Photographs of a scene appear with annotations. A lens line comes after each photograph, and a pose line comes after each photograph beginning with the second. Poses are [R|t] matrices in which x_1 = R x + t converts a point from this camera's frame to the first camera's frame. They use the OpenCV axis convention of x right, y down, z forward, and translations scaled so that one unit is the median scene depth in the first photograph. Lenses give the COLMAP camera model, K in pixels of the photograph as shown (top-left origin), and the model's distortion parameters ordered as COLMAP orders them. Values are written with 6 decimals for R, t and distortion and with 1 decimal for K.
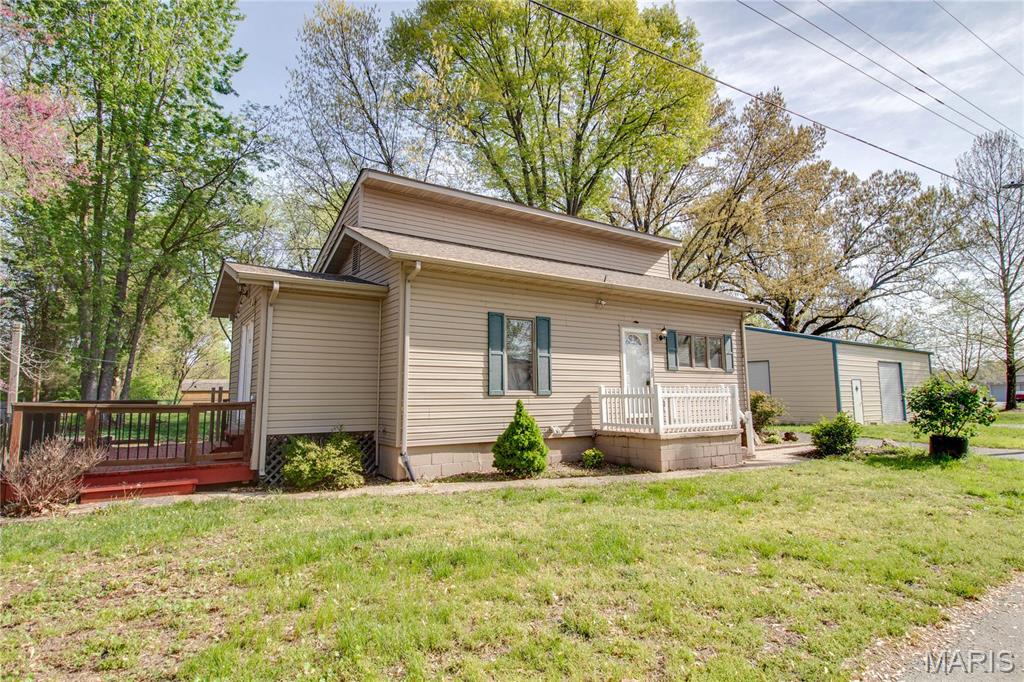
lens RADIAL K [[553.4, 0, 523.8], [0, 553.4, 316.1], [0, 0, 1]] dist [0.001737, 0.000058]
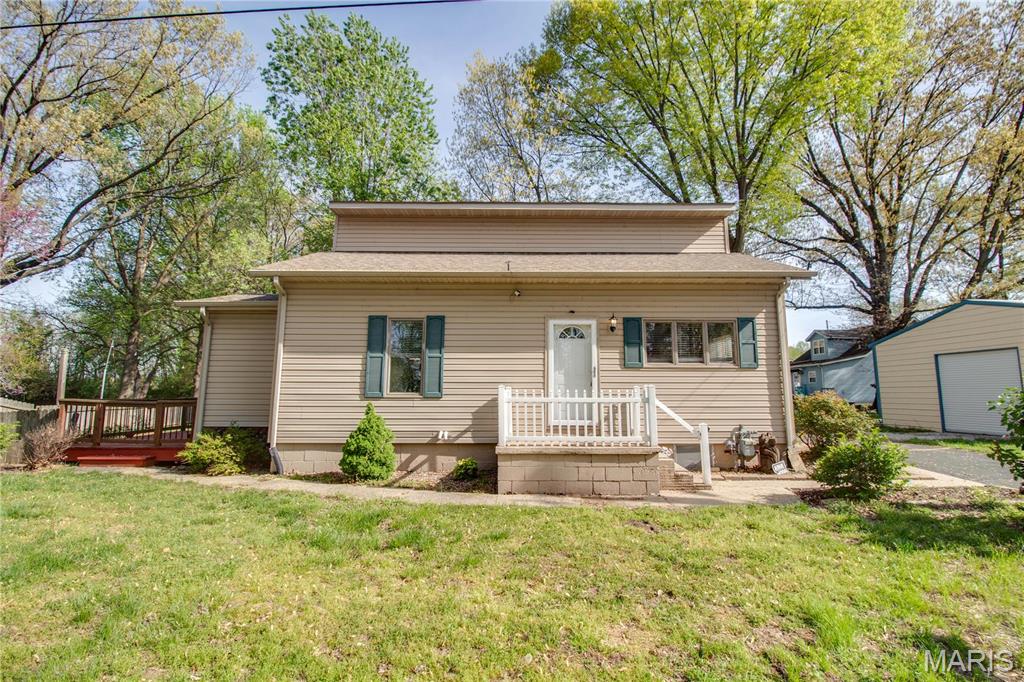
lens RADIAL K [[484.5, 0, 527.8], [0, 484.5, 325.9], [0, 0, 1]] dist [0.004355, -0.008966]
pose [[0.826802, -0.070913, -0.558005, 0.631922], [0.073196, 0.997150, -0.018266, 0.046064], [0.557710, -0.025741, 0.829636, 0.392958]]
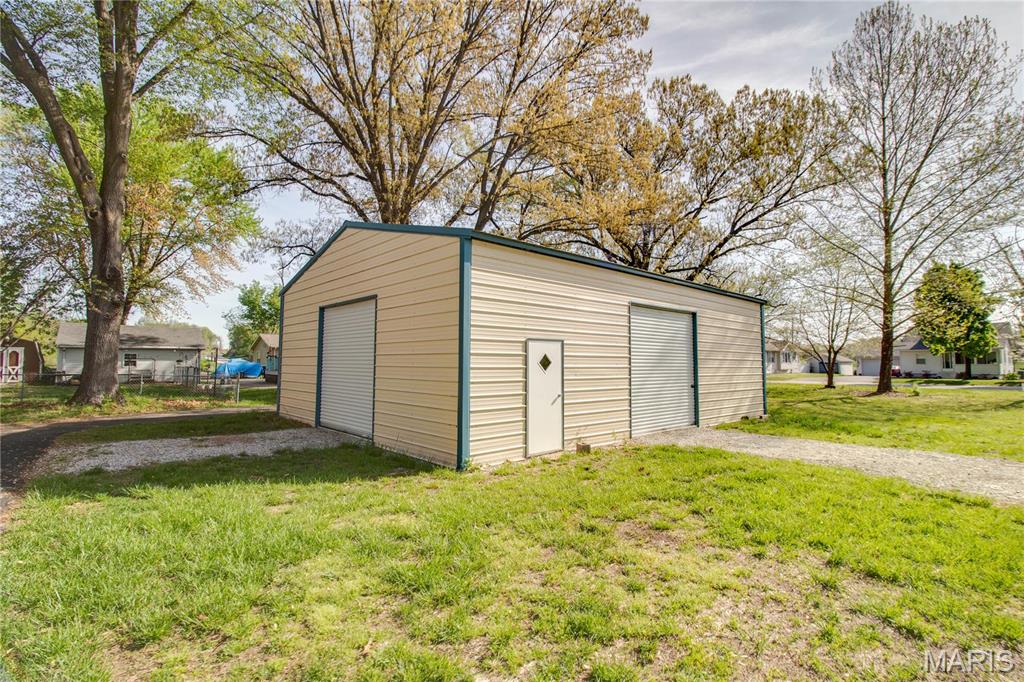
lens RADIAL K [[484.5, 0, 527.8], [0, 484.5, 325.9], [0, 0, 1]] dist [0.004355, -0.008966]
pose [[0.995536, 0.015227, 0.093143, 1.218682], [-0.021002, 0.997896, 0.061339, 0.181824], [-0.092013, -0.063021, 0.993762, 1.434352]]
